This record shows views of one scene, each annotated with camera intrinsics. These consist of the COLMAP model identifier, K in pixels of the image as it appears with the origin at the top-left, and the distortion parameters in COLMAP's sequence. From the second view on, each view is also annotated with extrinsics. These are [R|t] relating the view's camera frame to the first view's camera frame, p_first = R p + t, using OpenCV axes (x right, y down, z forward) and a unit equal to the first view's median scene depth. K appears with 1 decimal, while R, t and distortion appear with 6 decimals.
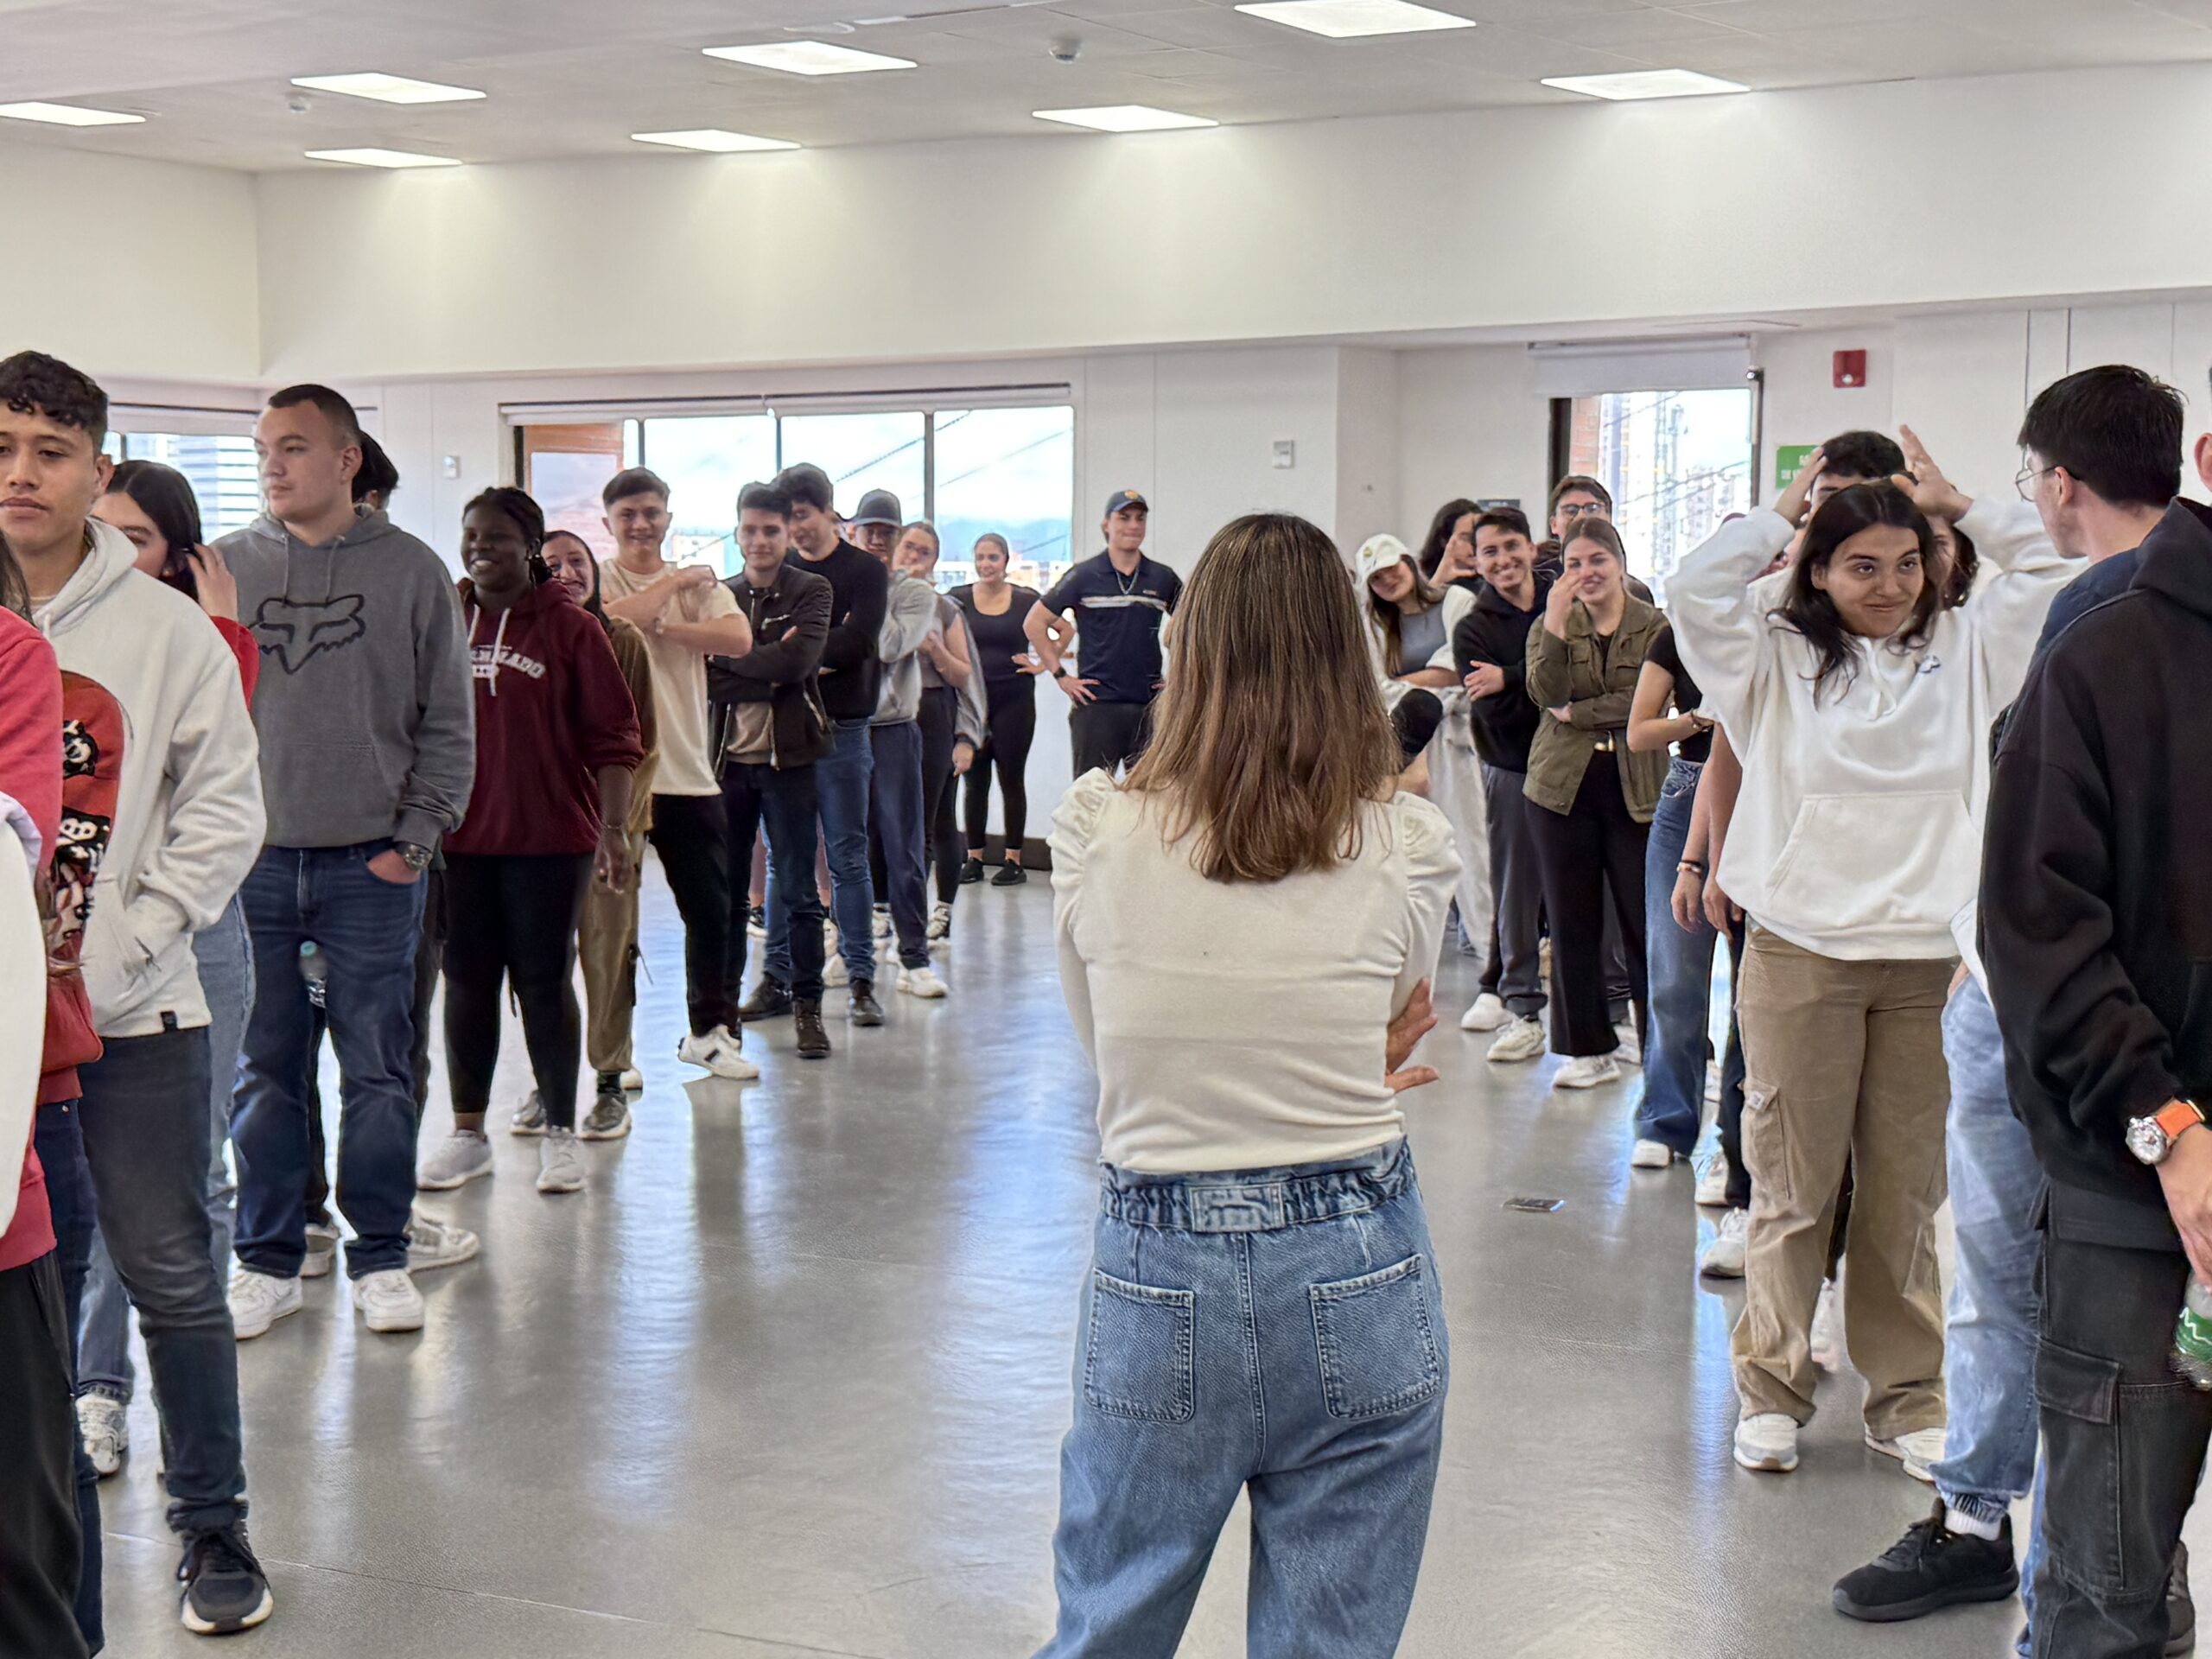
lens RADIAL K [[3024.8, 0, 1105.4], [0, 3024.8, 828.0], [0, 0, 1]] dist [-0.023504, 0.000000]
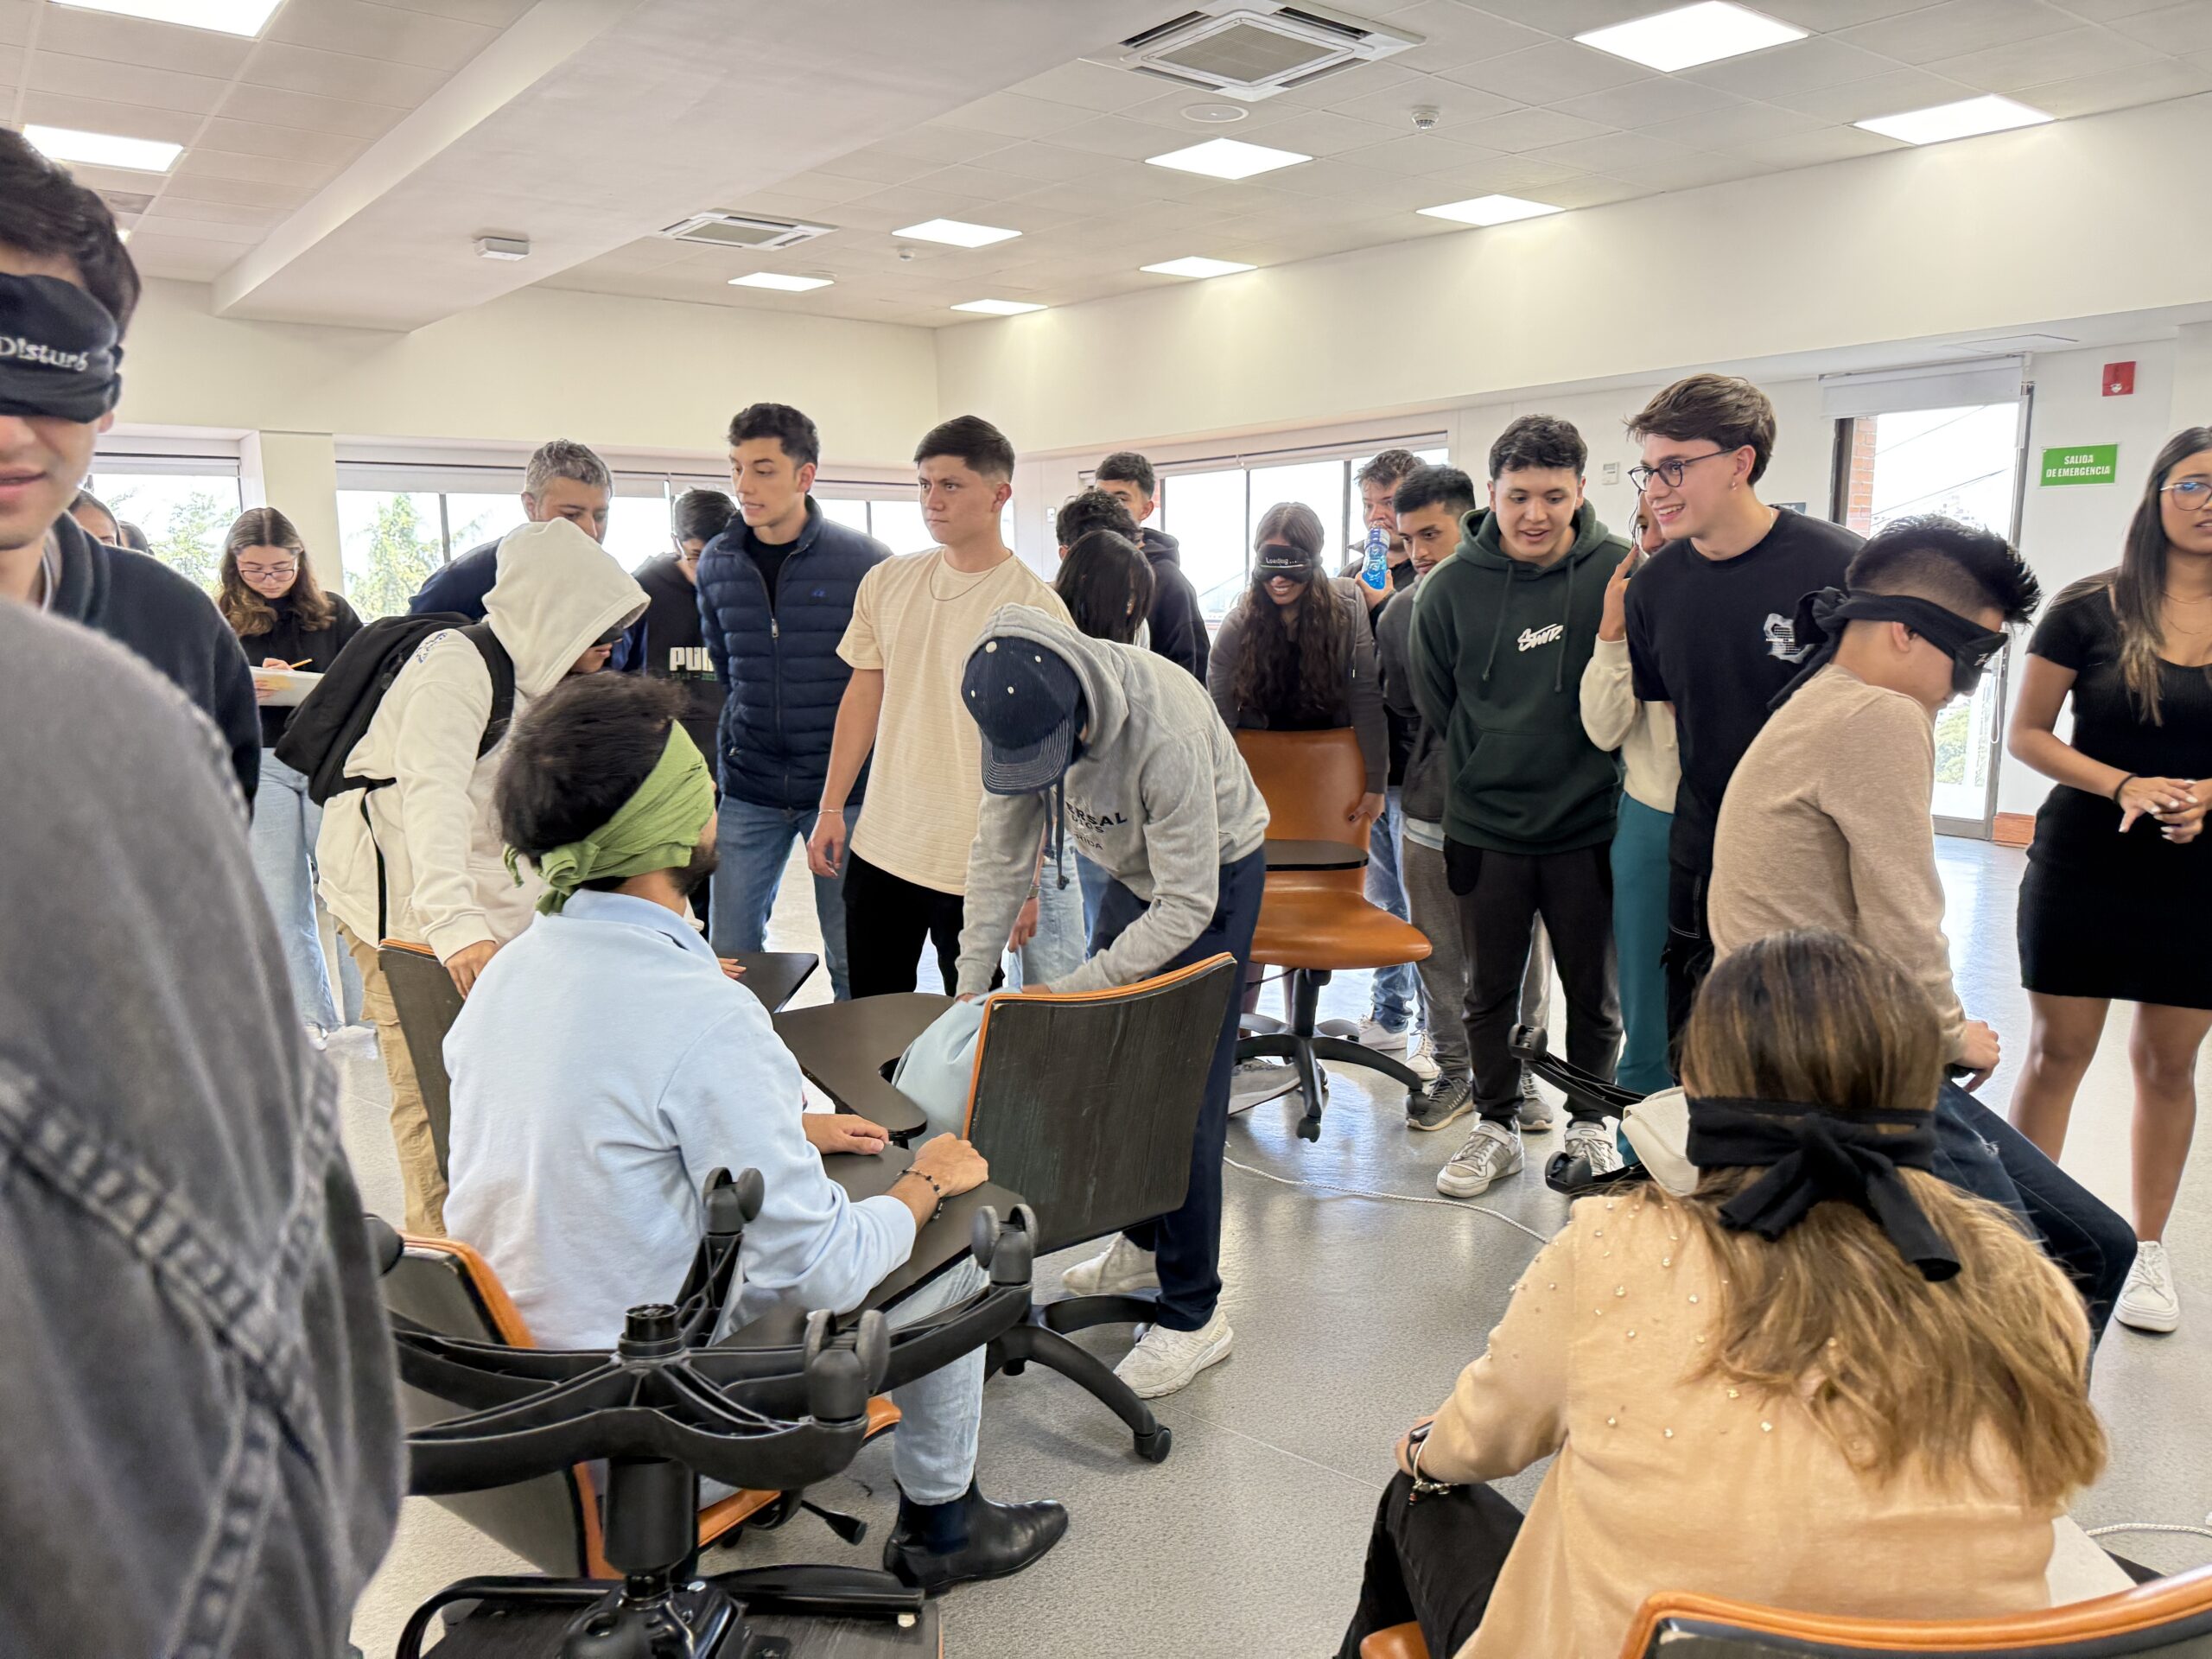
lens RADIAL K [[1511.2, 0, 1113.4], [0, 1511.2, 846.6], [0, 0, 1]] dist [0.002529, -0.002861]
pose [[0.967173, 0.026217, -0.252764, 0.021915], [-0.004259, 0.996197, 0.087028, -0.020272], [0.254084, -0.083095, 0.963606, 0.313407]]
